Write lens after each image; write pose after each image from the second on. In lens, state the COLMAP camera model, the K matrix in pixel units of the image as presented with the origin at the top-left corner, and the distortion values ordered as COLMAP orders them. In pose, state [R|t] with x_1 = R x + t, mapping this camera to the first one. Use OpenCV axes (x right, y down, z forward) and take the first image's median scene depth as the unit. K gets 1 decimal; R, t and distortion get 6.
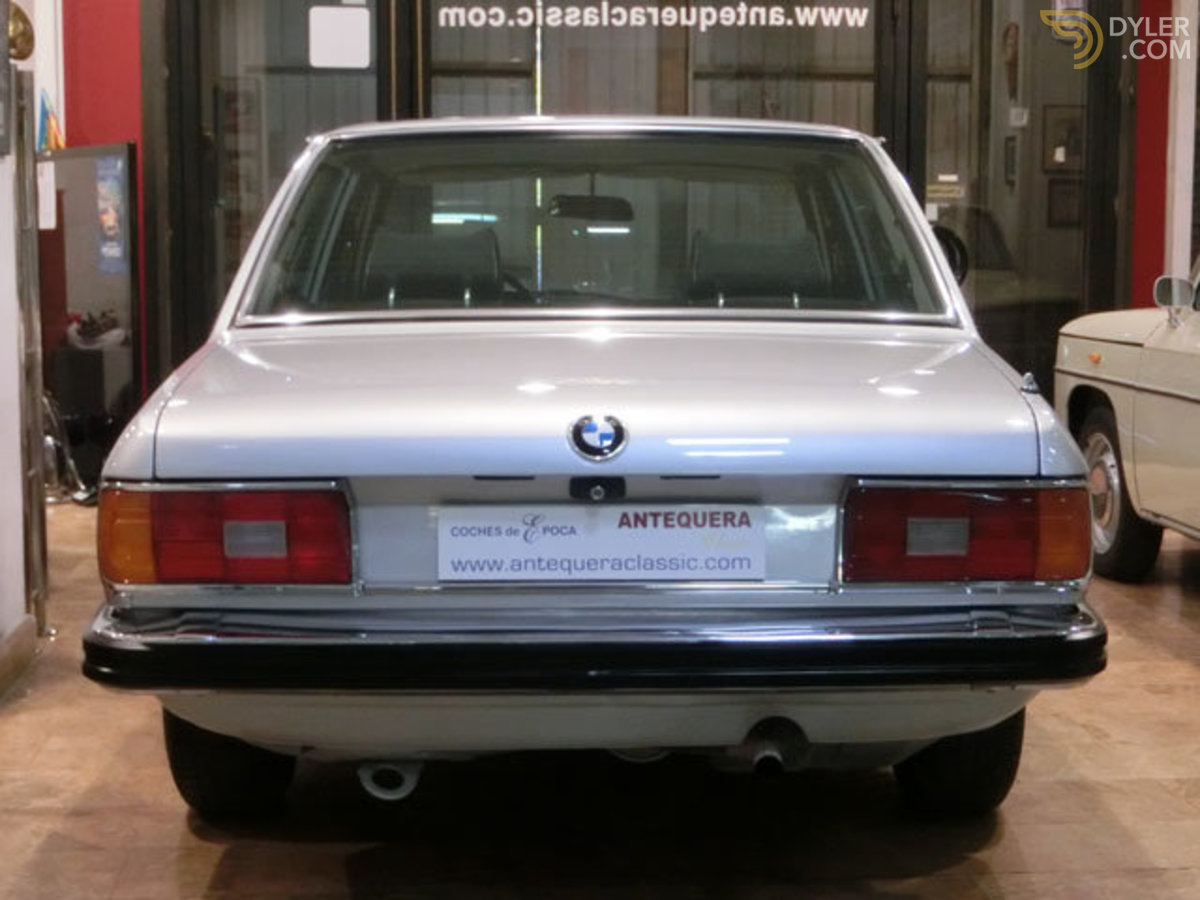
lens RADIAL K [[2123.6, 0, 600.0], [0, 2123.6, 450.0], [0, 0, 1]] dist [0.020360, 0.036720]
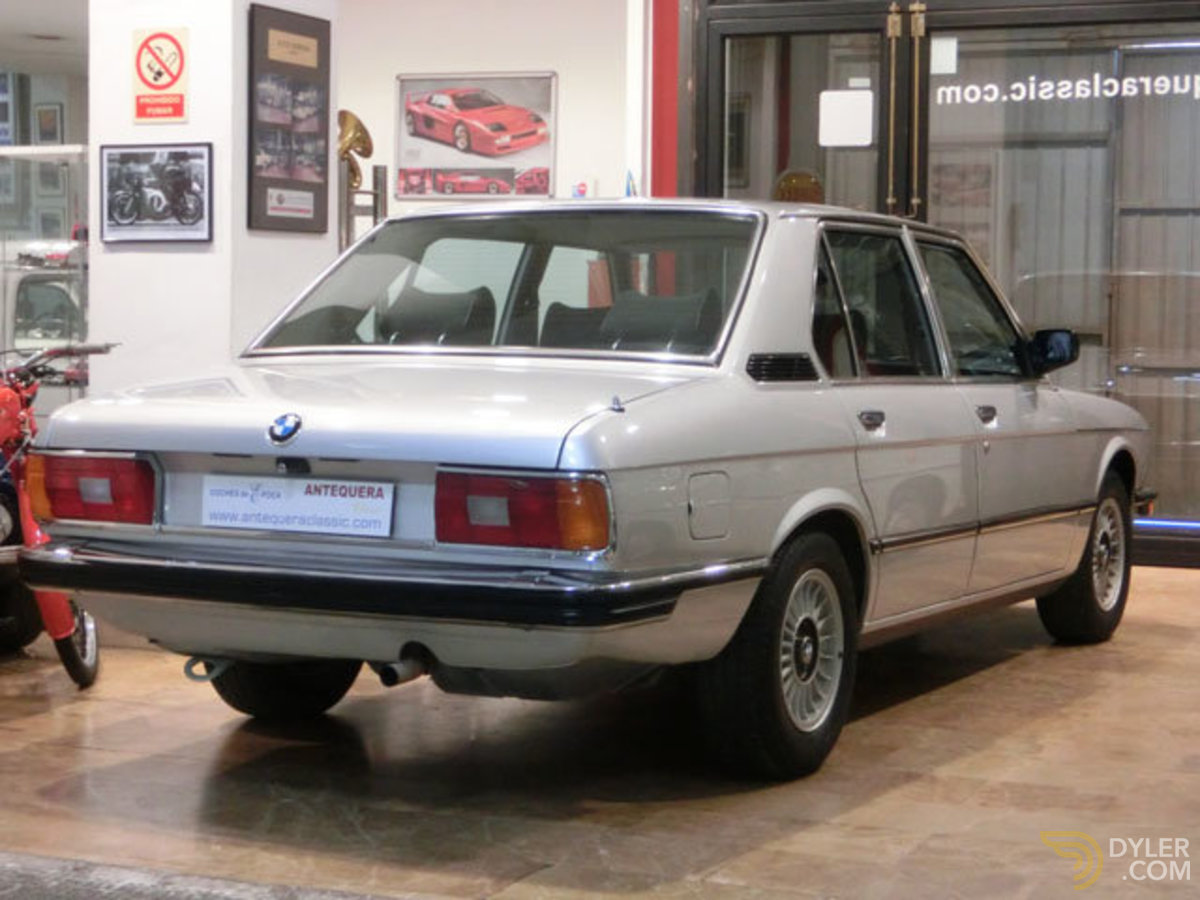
lens RADIAL K [[2440.2, 0, 600.0], [0, 2440.2, 450.0], [0, 0, 1]] dist [-0.026704, 0.066138]
pose [[0.862233, 0.033706, -0.505390, 0.996109], [-0.056233, 0.997985, -0.029380, 0.043466], [0.503381, 0.053752, 0.862391, -0.302284]]
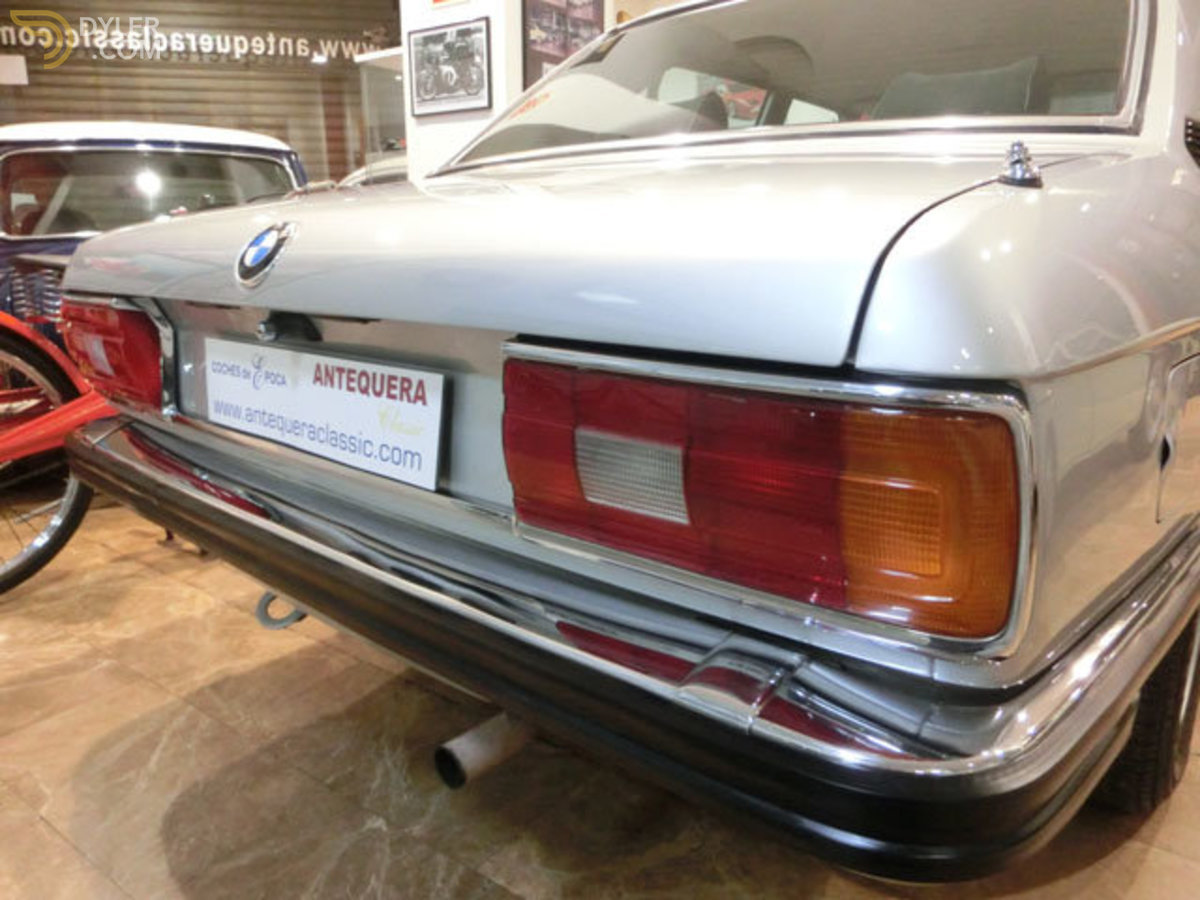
lens RADIAL K [[833.6, 0, 617.1], [0, 833.6, 447.9], [0, 0, 1]] dist [-0.043863, 0.023470]
pose [[0.742101, 0.161609, -0.650514, 0.274473], [-0.064880, 0.983261, 0.170259, 0.003160], [0.667141, -0.084144, 0.740164, 0.855623]]
